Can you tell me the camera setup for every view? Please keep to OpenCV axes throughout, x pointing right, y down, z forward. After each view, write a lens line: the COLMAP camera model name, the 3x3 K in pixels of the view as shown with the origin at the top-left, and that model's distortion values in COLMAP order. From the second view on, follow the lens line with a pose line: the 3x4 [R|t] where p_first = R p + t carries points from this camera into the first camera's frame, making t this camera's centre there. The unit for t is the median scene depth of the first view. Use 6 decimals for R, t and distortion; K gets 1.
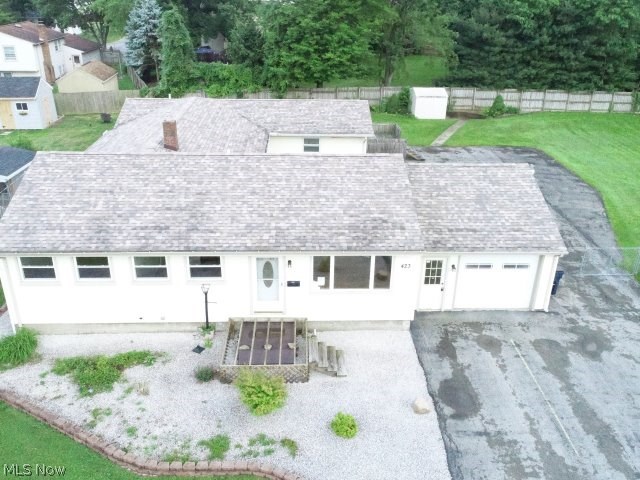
lens RADIAL K [[573.0, 0, 318.2], [0, 573.0, 241.8], [0, 0, 1]] dist [0.005726, -0.014888]
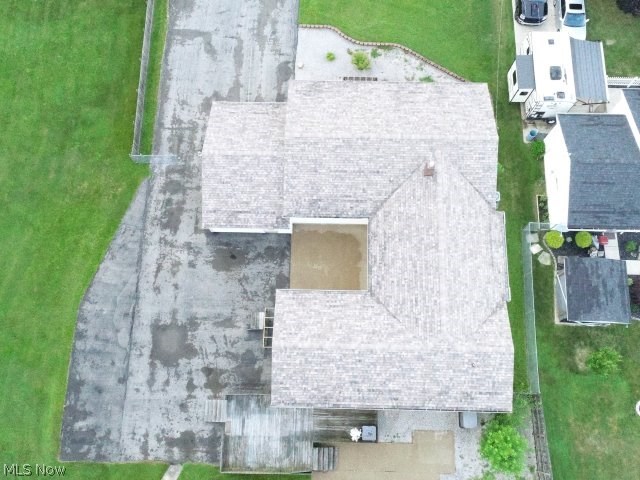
lens RADIAL K [[573.0, 0, 329.6], [0, 573.0, 230.1], [0, 0, 1]] dist [0.005726, -0.014888]
pose [[-0.998308, -0.057959, 0.004577, -0.009618], [0.013463, -0.153879, 0.987998, -2.038960], [-0.056559, 0.986388, 0.154399, 1.111625]]
